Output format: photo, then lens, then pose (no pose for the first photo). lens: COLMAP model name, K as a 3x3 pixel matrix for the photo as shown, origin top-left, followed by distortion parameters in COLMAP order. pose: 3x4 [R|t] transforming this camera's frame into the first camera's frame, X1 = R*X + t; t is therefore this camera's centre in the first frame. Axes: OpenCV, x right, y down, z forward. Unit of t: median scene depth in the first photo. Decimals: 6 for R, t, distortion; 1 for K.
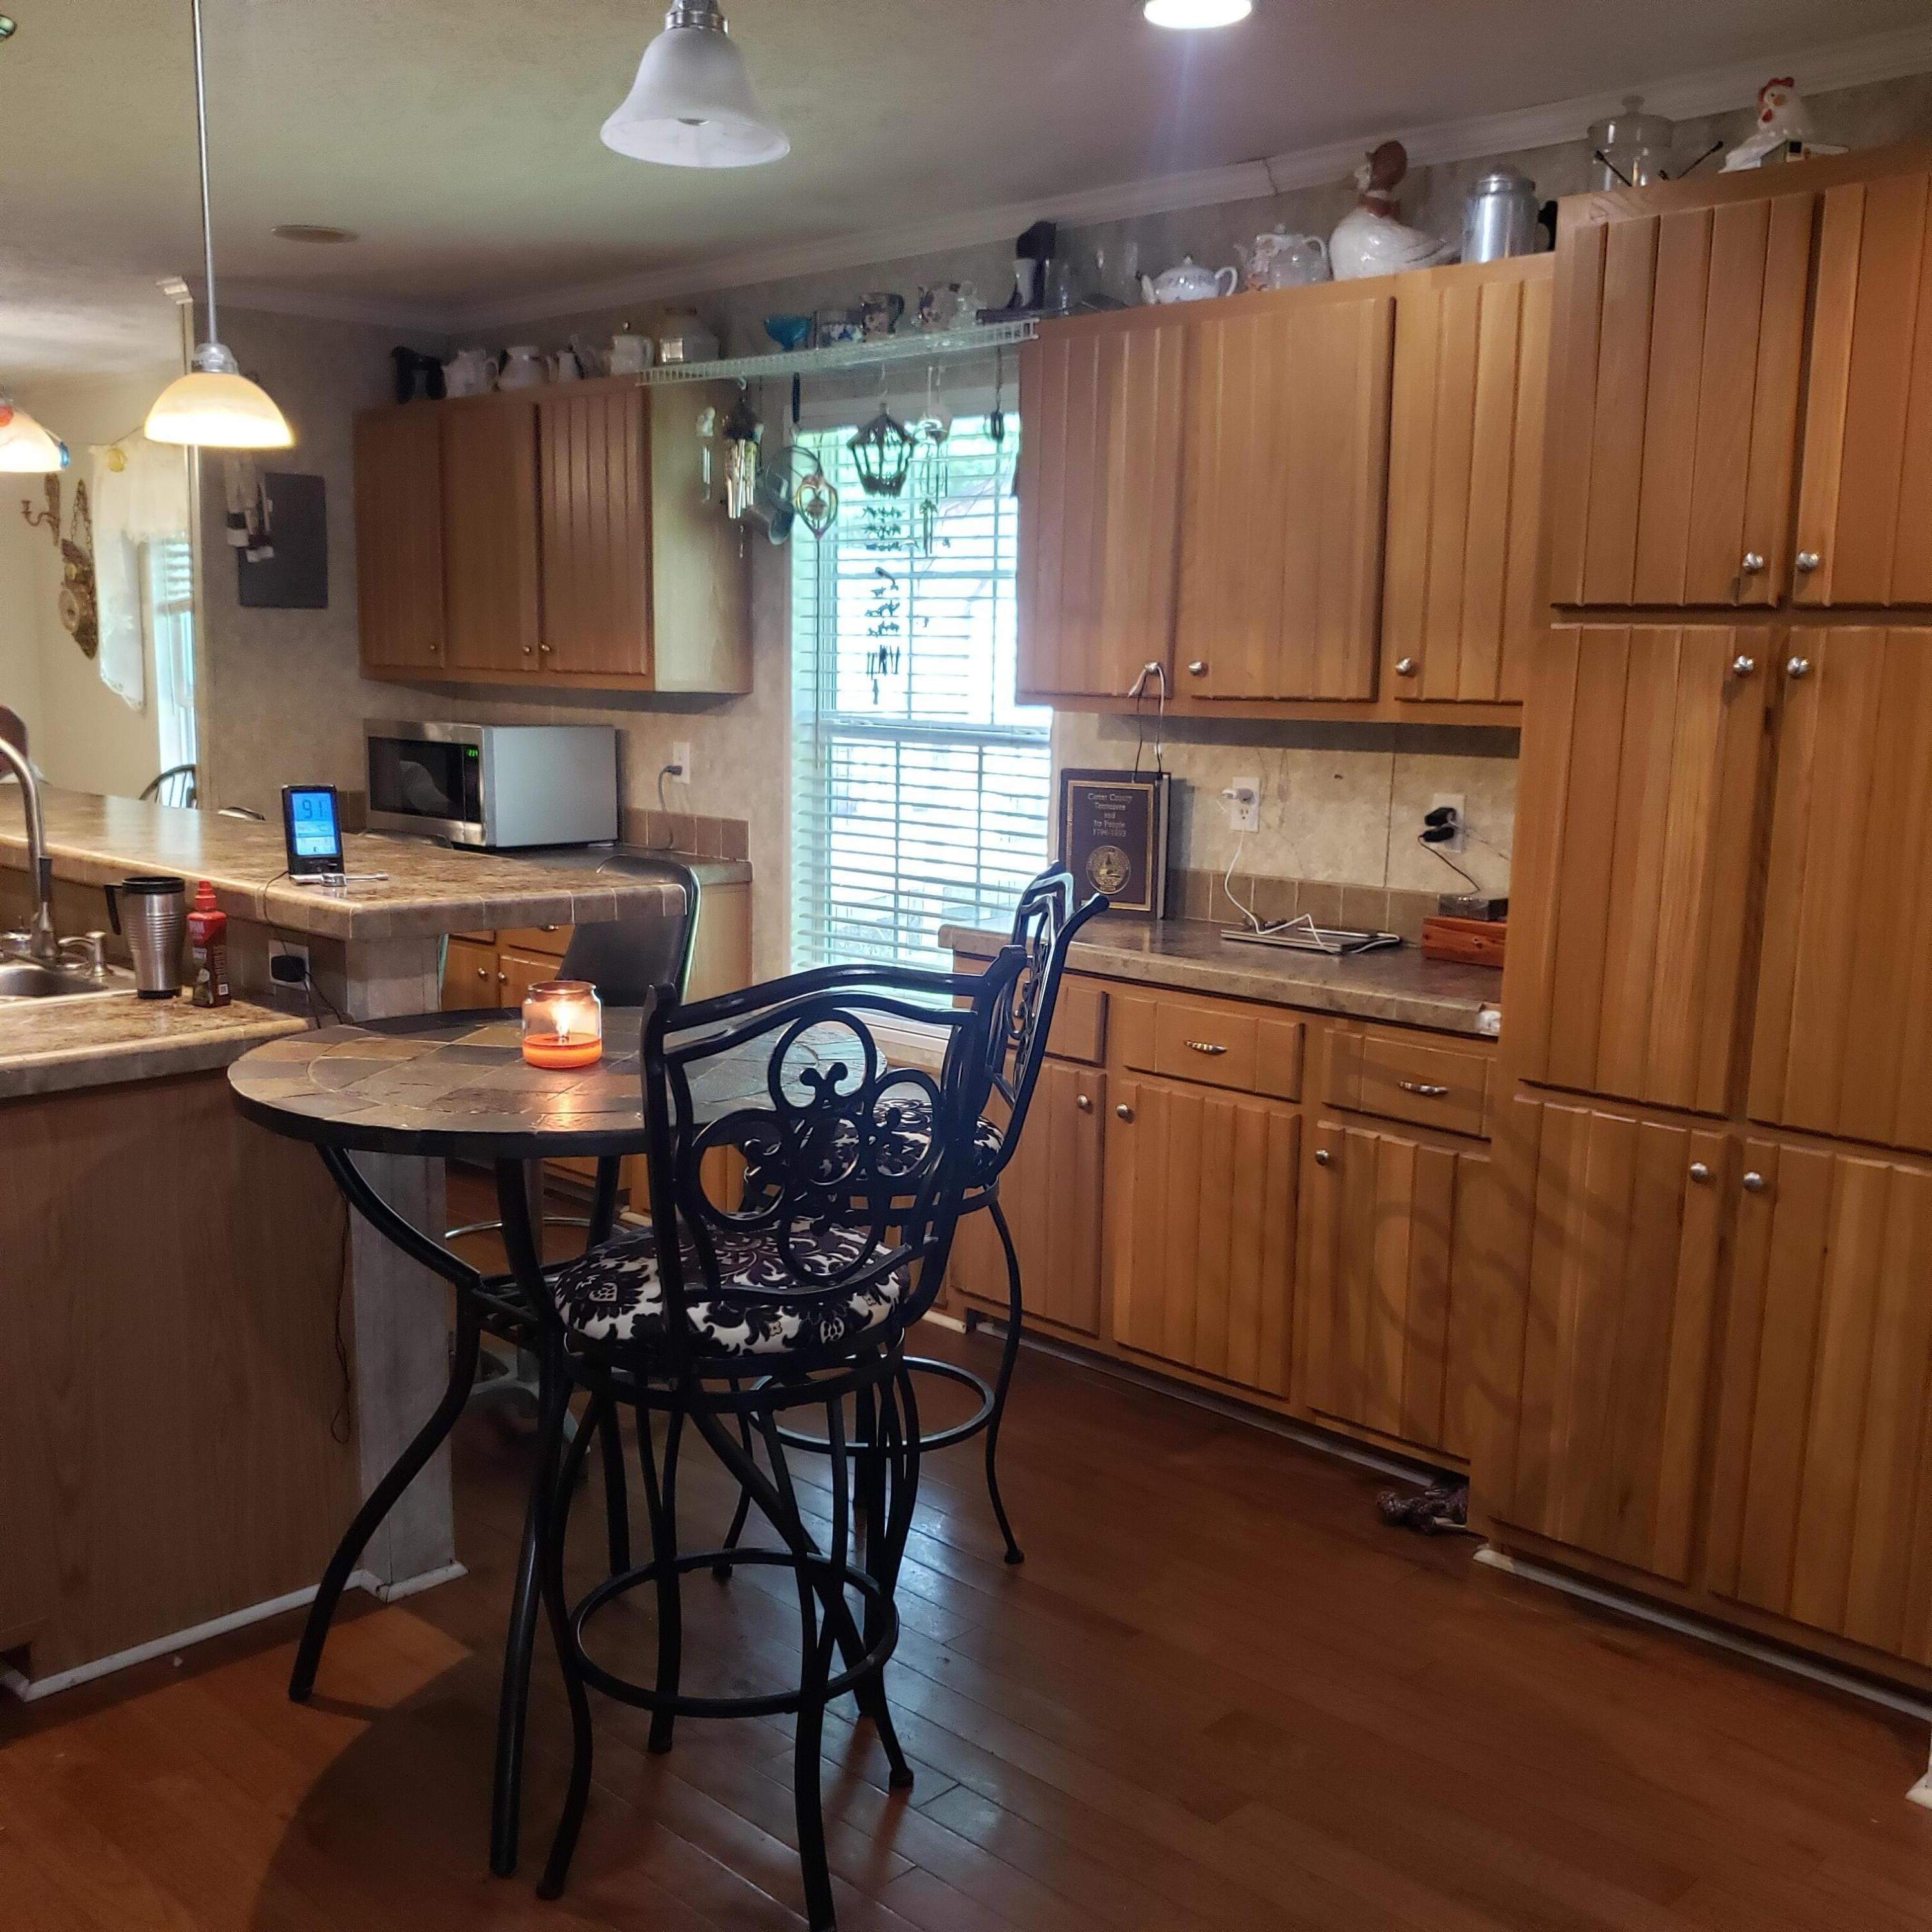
lens RADIAL K [[2004.6, 0, 969.4], [0, 2004.6, 1021.7], [0, 0, 1]] dist [0.161107, -0.479747]
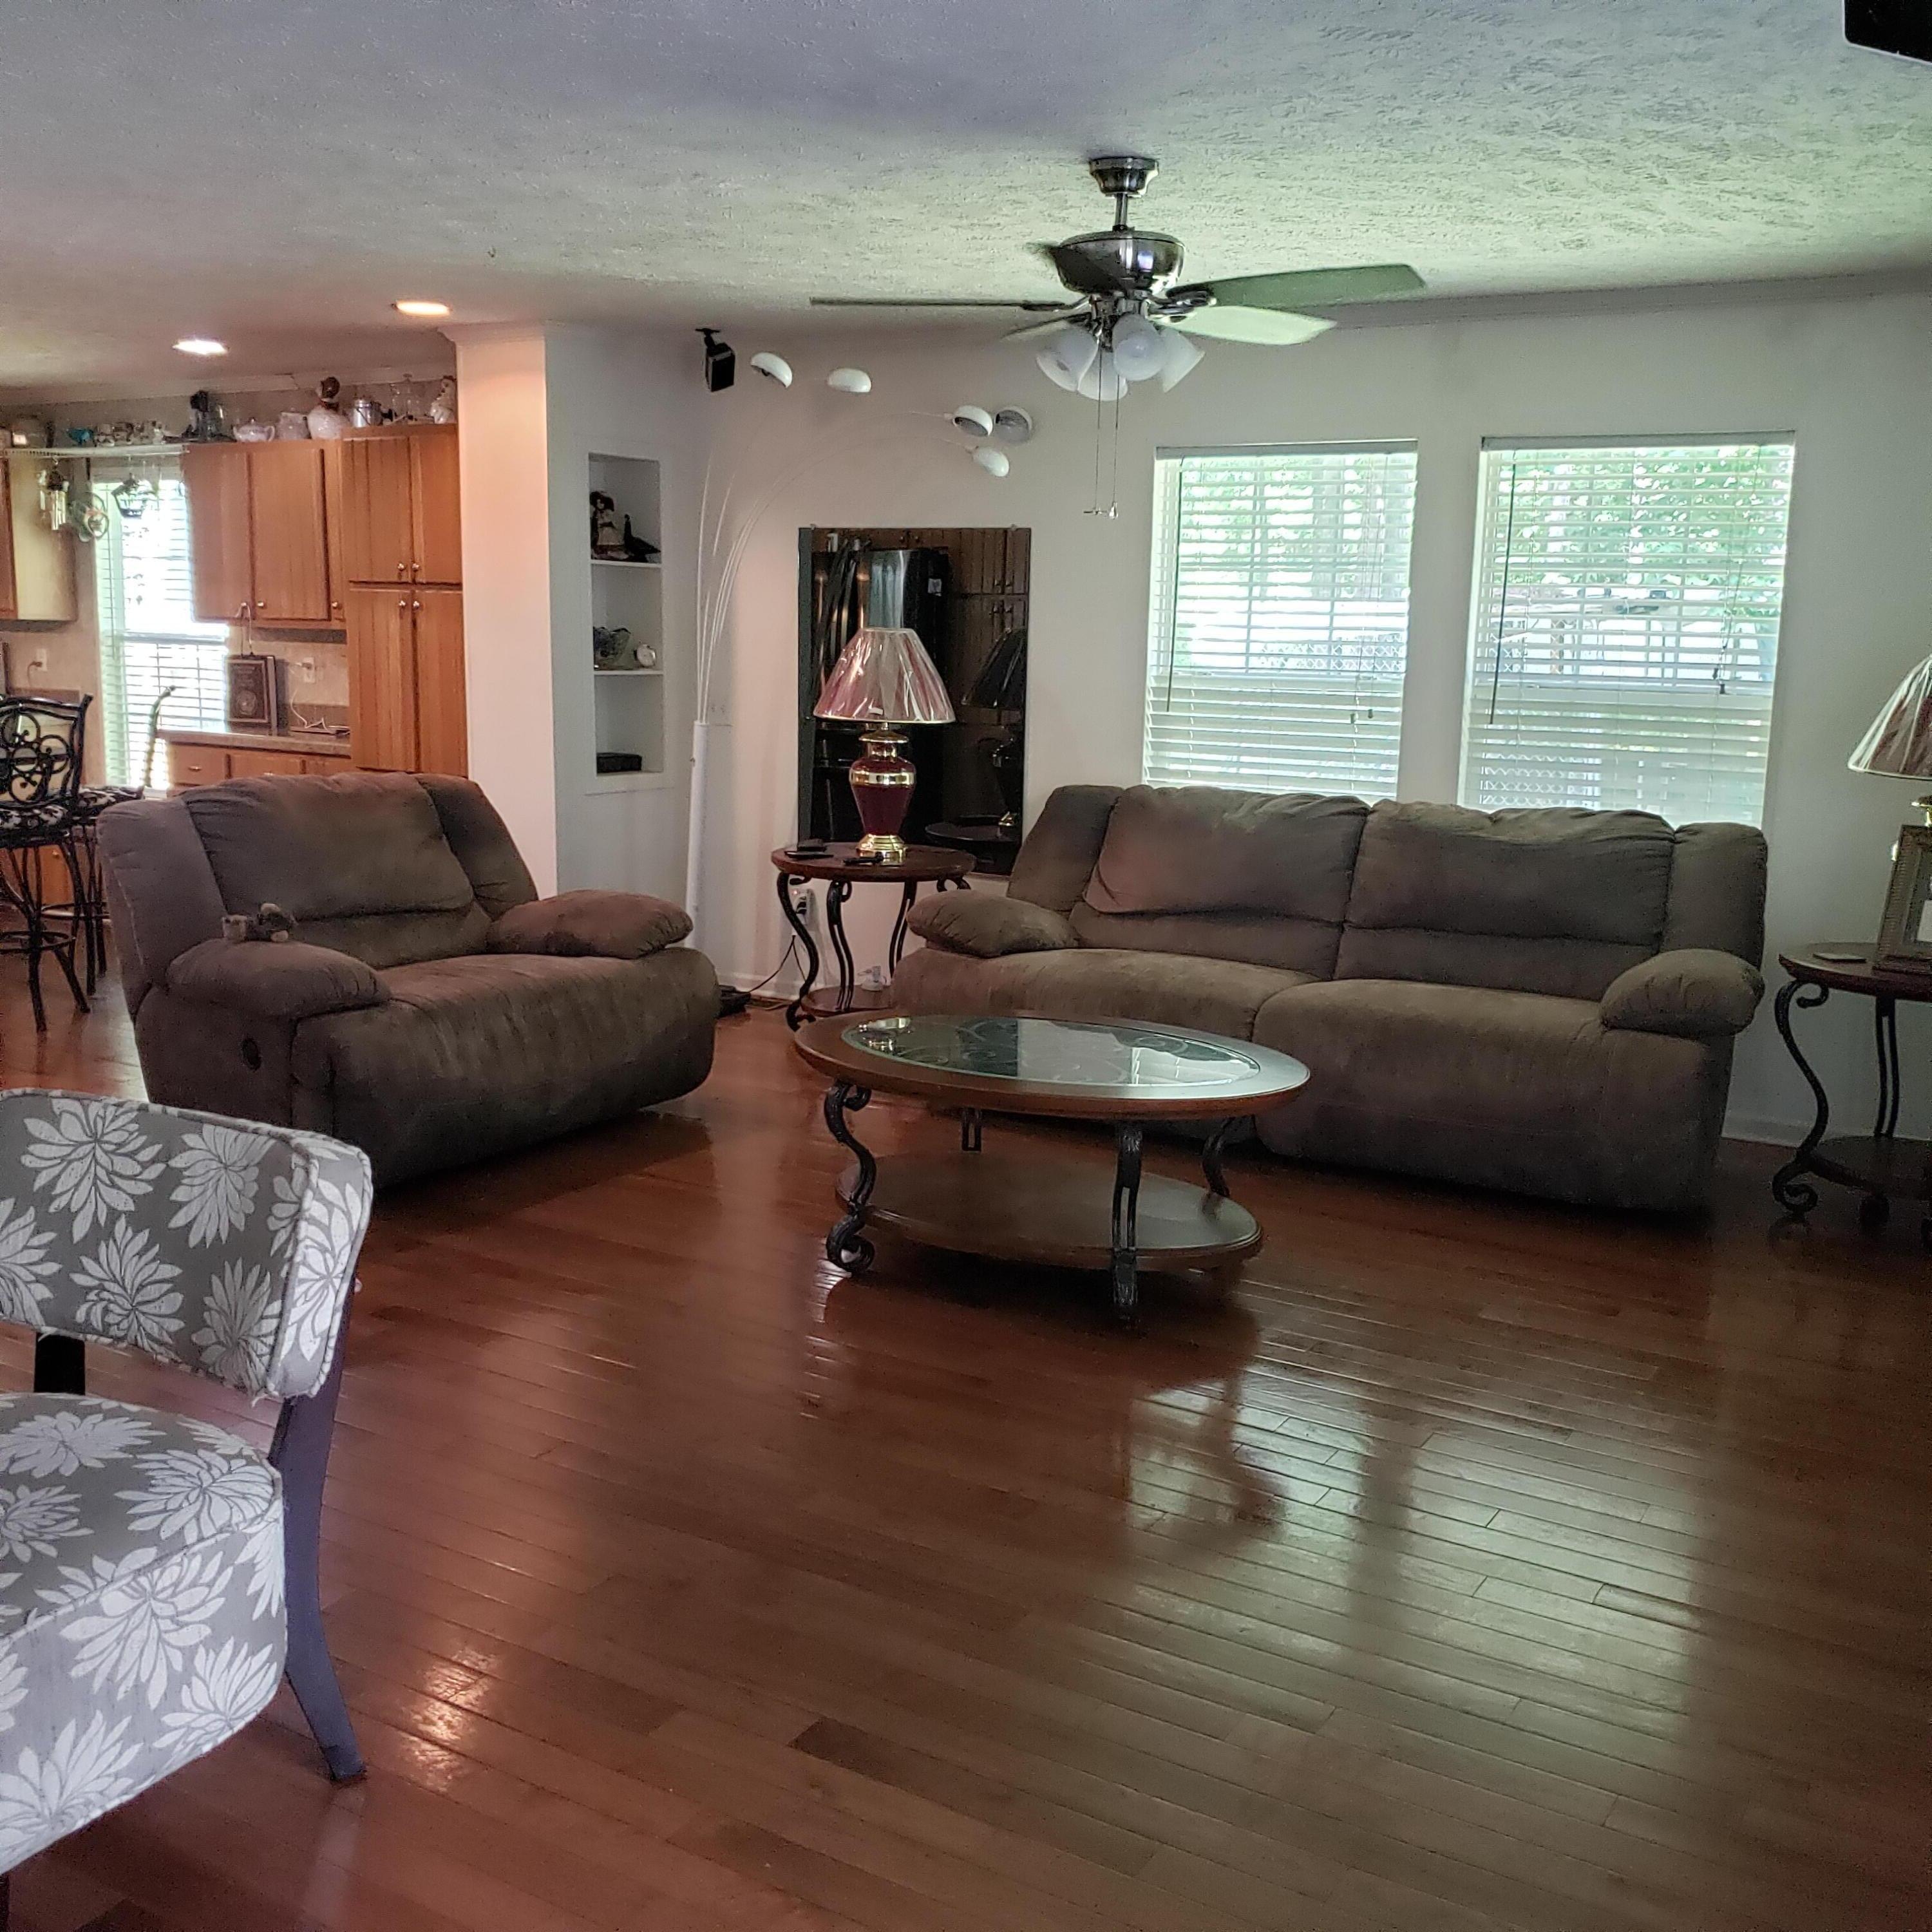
lens RADIAL K [[1992.0, 0, 984.0], [0, 1992.0, 978.3], [0, 0, 1]] dist [0.087385, -0.283160]
pose [[0.973466, -0.039166, 0.225457, 0.322496], [0.037778, 0.999231, 0.010469, 0.207447], [-0.225694, -0.001674, 0.974197, -1.139977]]
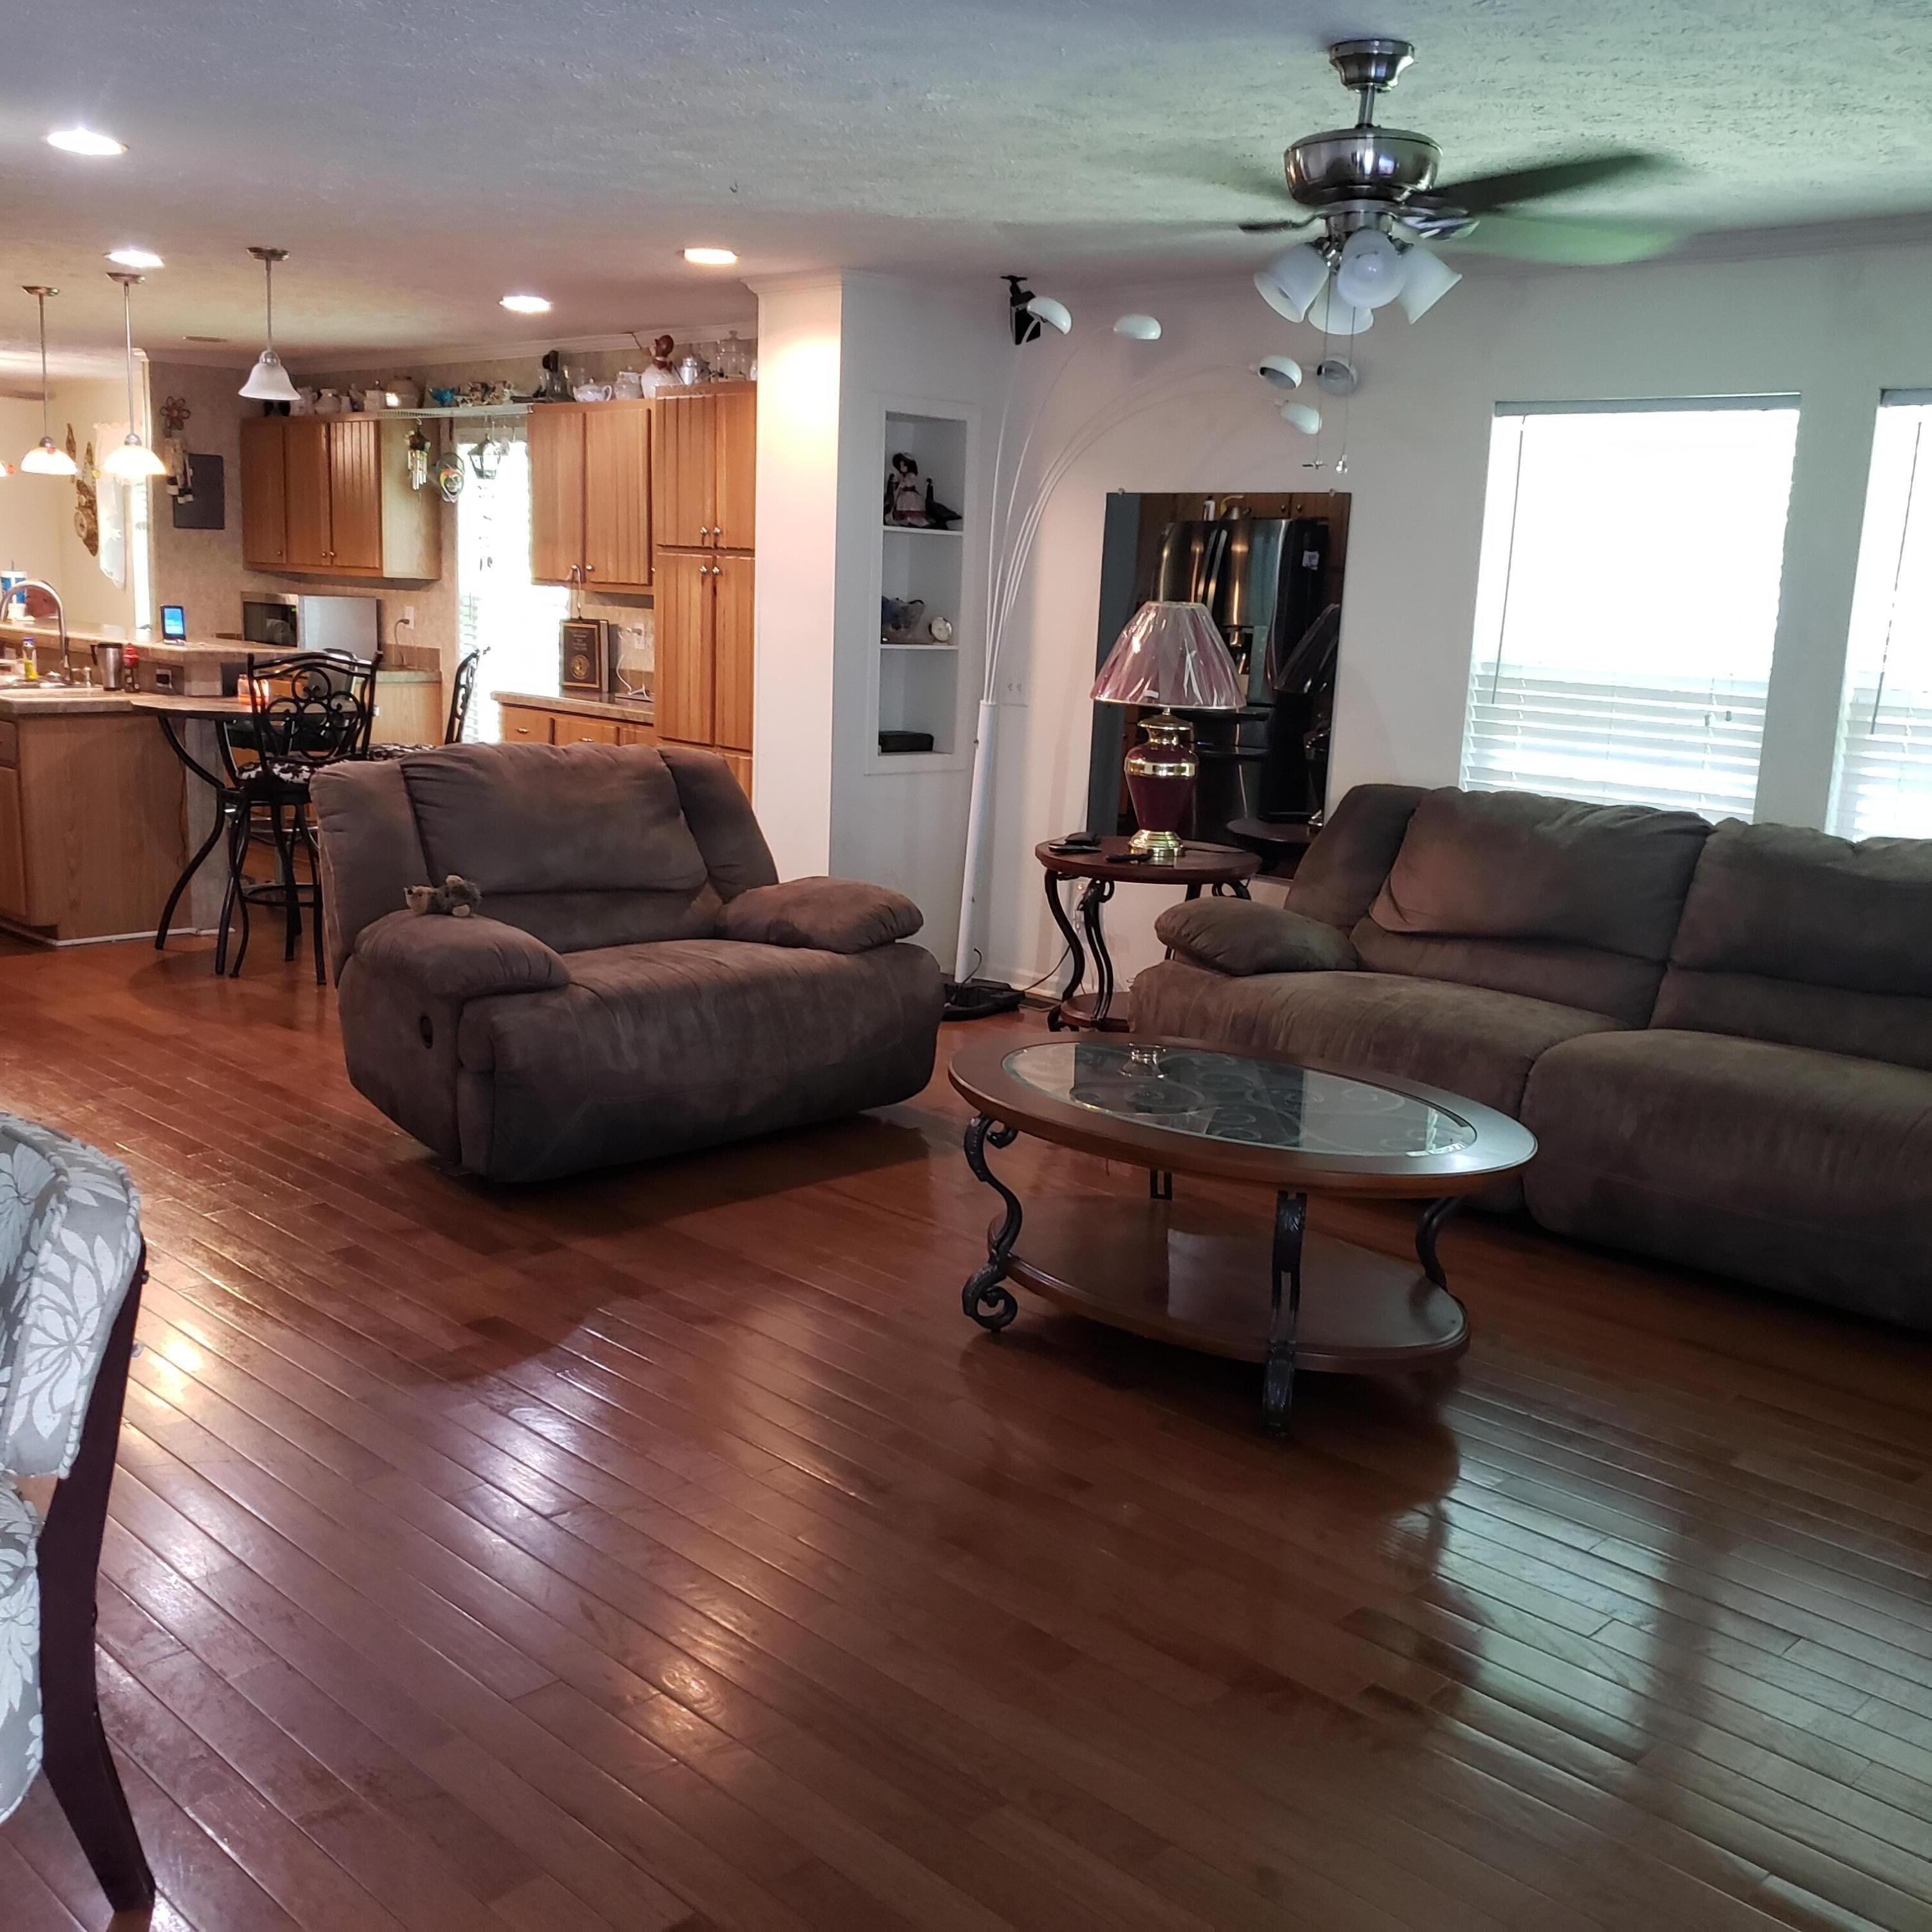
lens RADIAL K [[2000.9, 0, 960.2], [0, 2000.9, 995.1], [0, 0, 1]] dist [0.067308, -0.181868]
pose [[0.999717, 0.023060, -0.005836, 0.467399], [-0.022893, 0.999370, 0.027124, 0.190638], [0.006458, -0.026983, 0.999615, -1.035631]]
